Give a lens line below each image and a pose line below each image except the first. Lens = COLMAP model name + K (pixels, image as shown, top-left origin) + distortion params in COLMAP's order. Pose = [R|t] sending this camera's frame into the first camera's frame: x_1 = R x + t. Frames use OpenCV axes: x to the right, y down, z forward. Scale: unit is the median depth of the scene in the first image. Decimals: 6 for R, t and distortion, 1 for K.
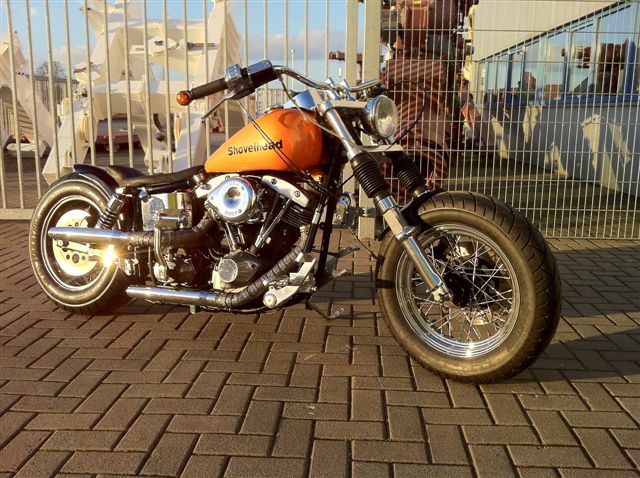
lens RADIAL K [[617.0, 0, 320.0], [0, 617.0, 239.0], [0, 0, 1]] dist [0.001834, 0.000862]
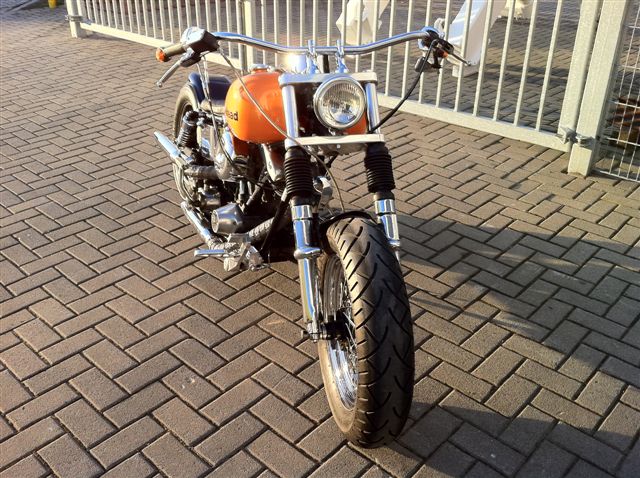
lens RADIAL K [[617.0, 0, 320.0], [0, 617.0, 239.0], [0, 0, 1]] dist [0.001834, 0.000862]
pose [[0.779008, 0.301756, -0.549627, 0.595597], [-0.128966, 0.934948, 0.330516, -0.300587], [0.613608, -0.186591, 0.767248, 0.318984]]
